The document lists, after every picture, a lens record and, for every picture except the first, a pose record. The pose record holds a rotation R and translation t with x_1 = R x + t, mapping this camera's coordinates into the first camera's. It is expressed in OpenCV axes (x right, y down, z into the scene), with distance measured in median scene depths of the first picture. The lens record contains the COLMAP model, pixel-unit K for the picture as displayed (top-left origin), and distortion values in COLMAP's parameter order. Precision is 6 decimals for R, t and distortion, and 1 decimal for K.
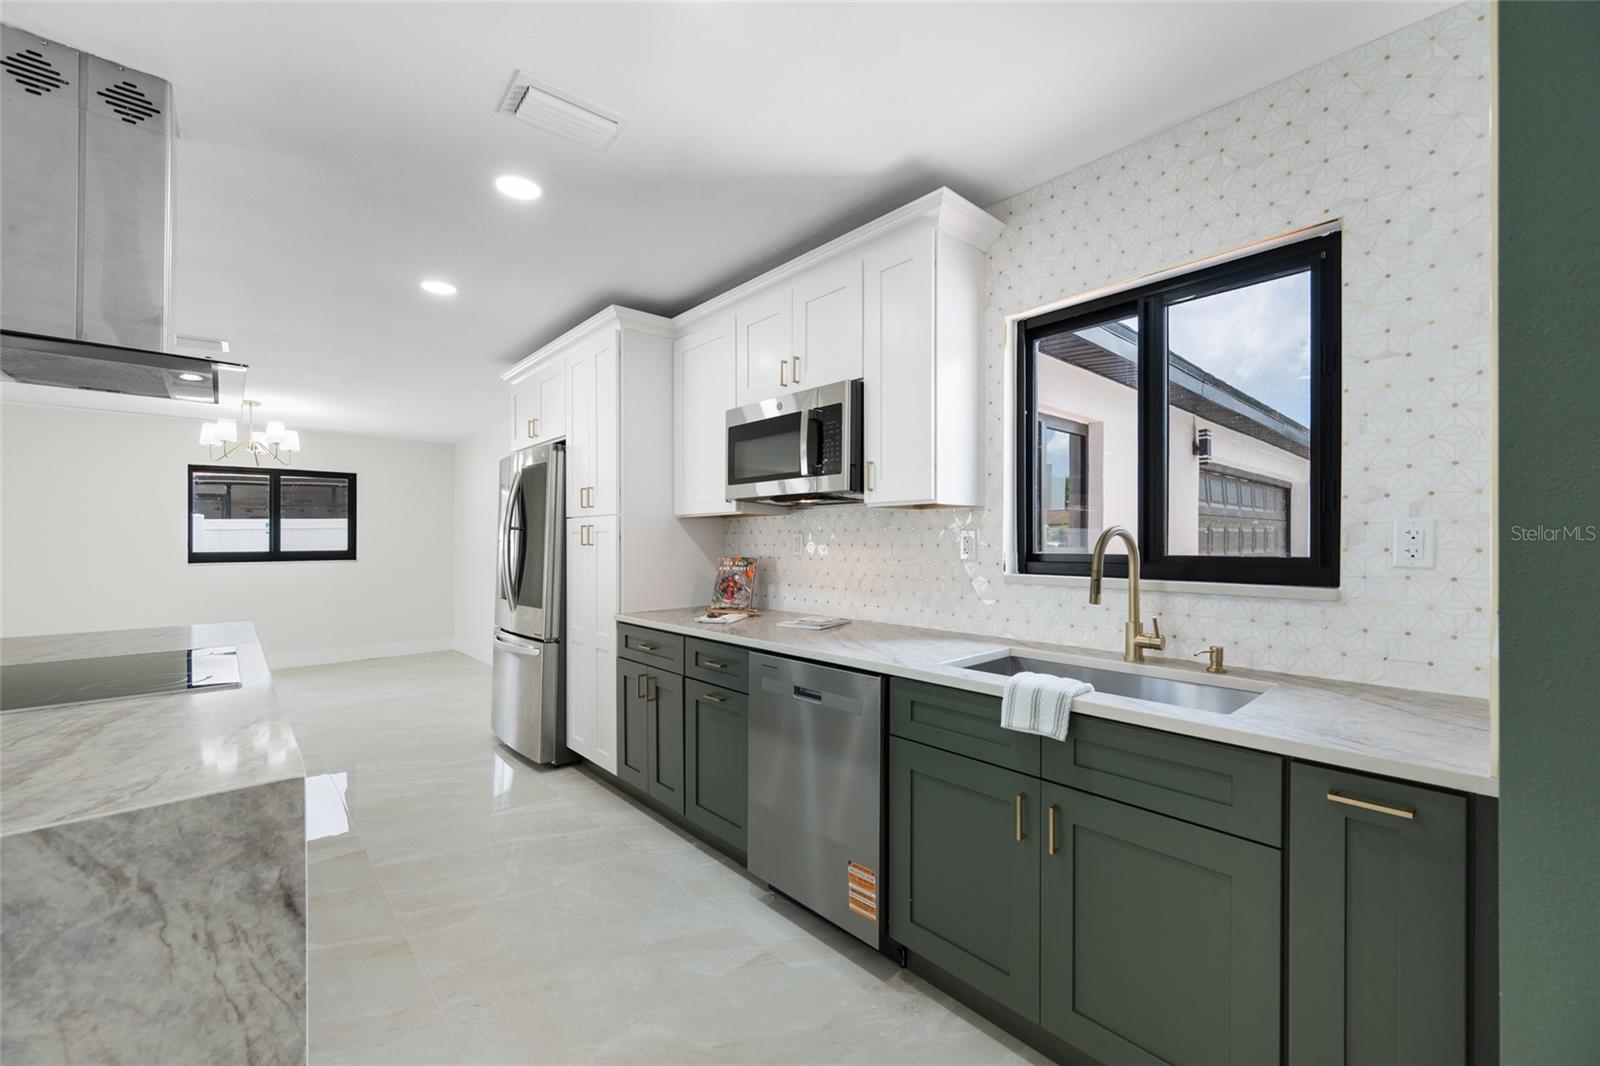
lens RADIAL K [[632.1, 0, 805.3], [0, 632.1, 538.1], [0, 0, 1]] dist [-0.000094, -0.000169]
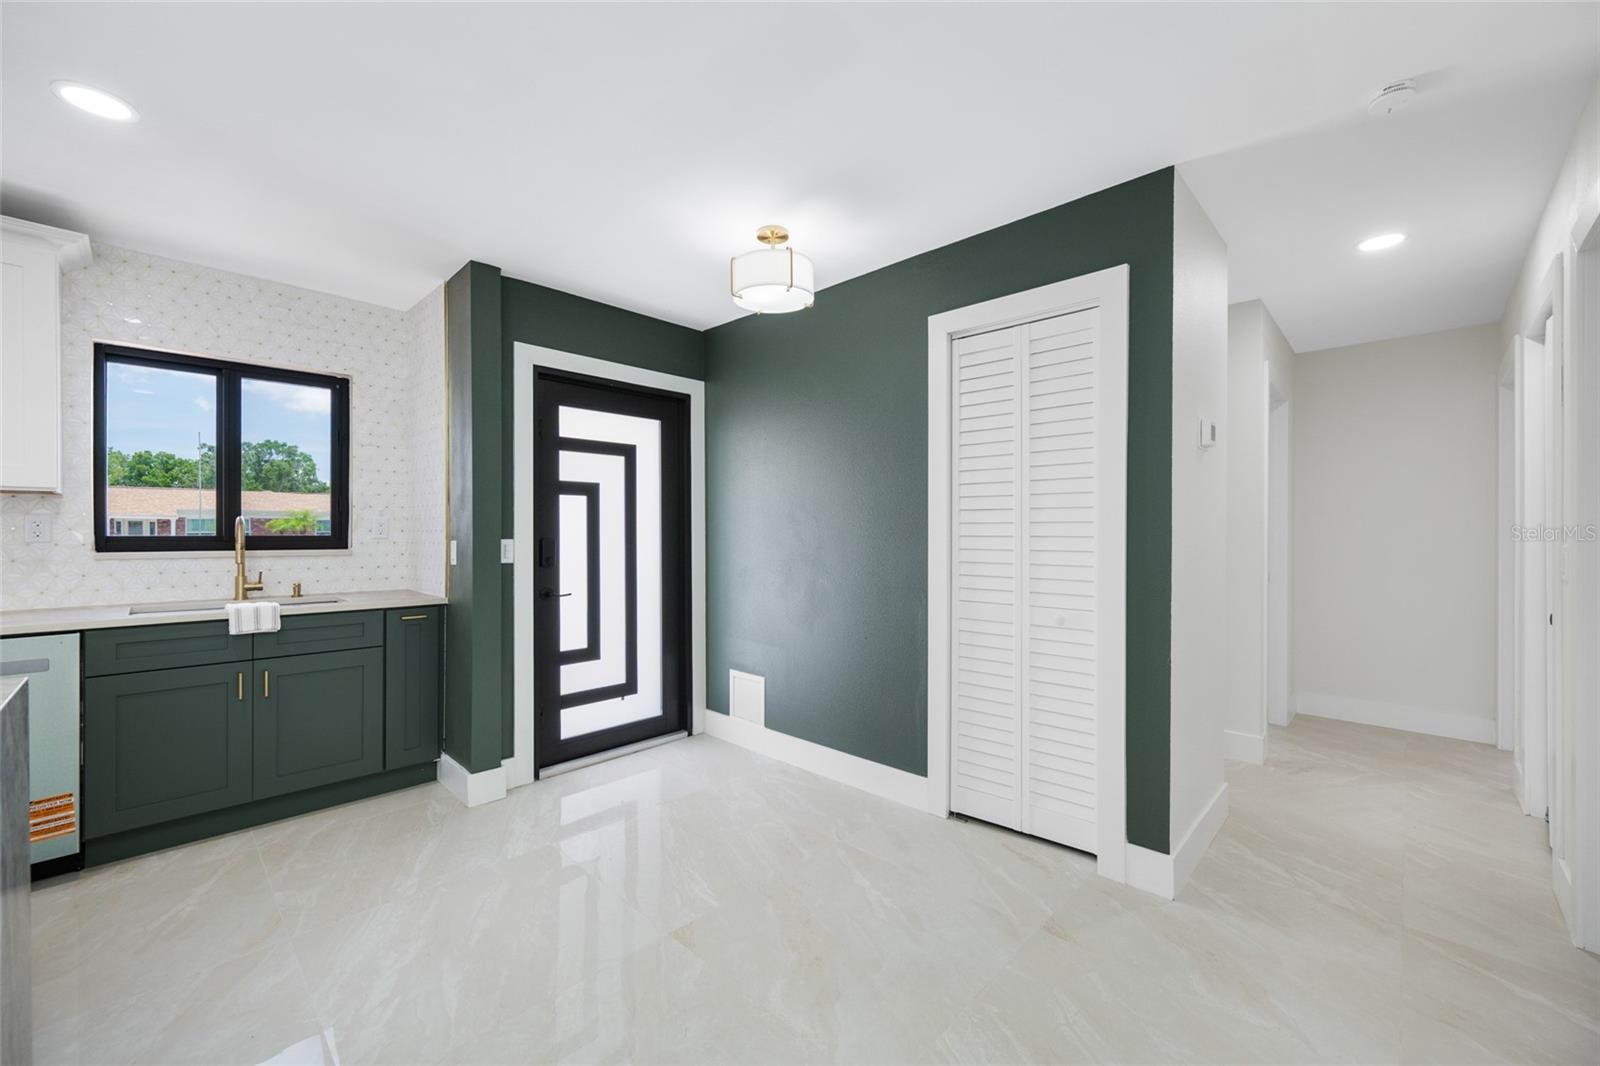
lens RADIAL K [[632.1, 0, 803.3], [0, 632.1, 536.8], [0, 0, 1]] dist [-0.000094, -0.000169]
pose [[-0.065188, -0.000557, 0.997873, -0.950042], [0.000468, 1.000000, 0.000589, 0.025996], [-0.997873, 0.000505, -0.065187, -0.263319]]
